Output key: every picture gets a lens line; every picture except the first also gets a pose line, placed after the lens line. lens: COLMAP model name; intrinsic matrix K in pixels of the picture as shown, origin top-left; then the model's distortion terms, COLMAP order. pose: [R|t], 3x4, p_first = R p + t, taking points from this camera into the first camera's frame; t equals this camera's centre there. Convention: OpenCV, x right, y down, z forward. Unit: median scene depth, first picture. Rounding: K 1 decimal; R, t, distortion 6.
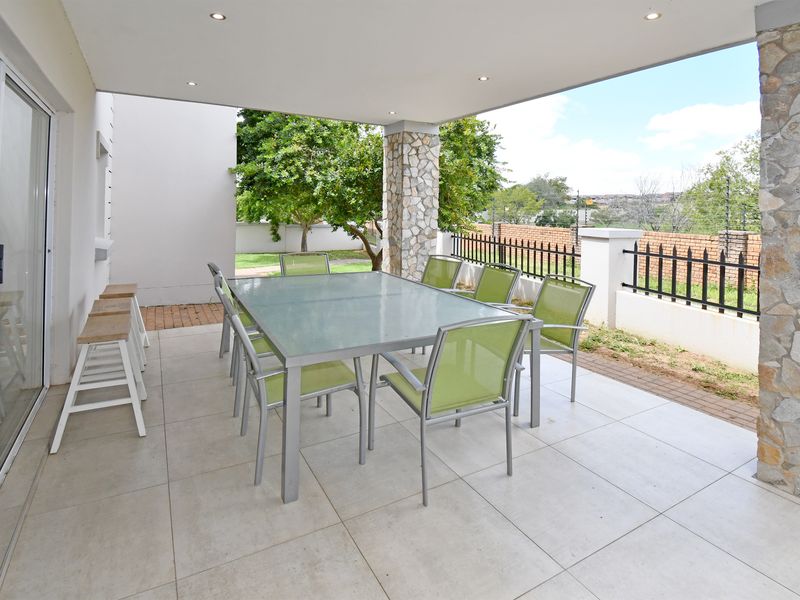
lens RADIAL K [[415.7, 0, 399.2], [0, 415.7, 209.6], [0, 0, 1]] dist [0.014684, -0.015034]
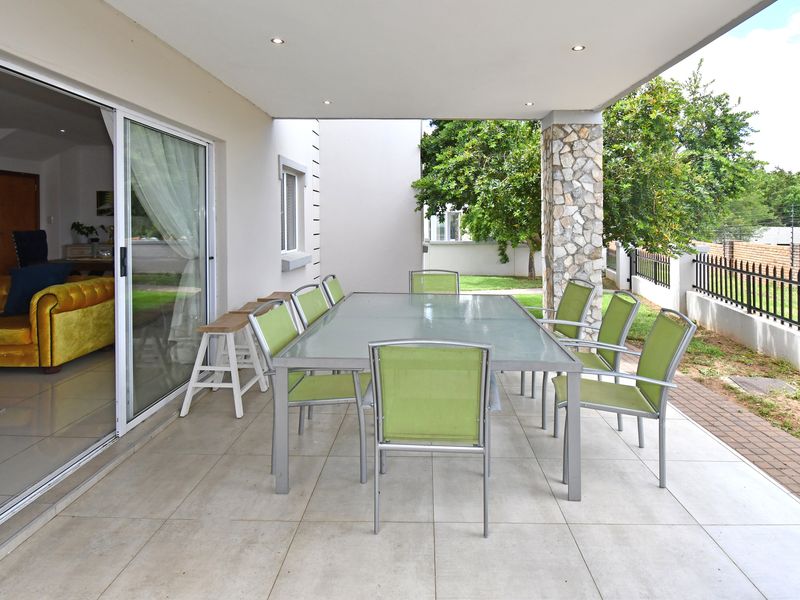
lens RADIAL K [[493.0, 0, 401.4], [0, 493.0, 227.2], [0, 0, 1]] dist [-0.003051, -0.002280]
pose [[0.857681, -0.006279, -0.514143, 0.243925], [0.006188, 0.999979, -0.001888, 0.010061], [0.514145, -0.001562, 0.857702, 0.031465]]
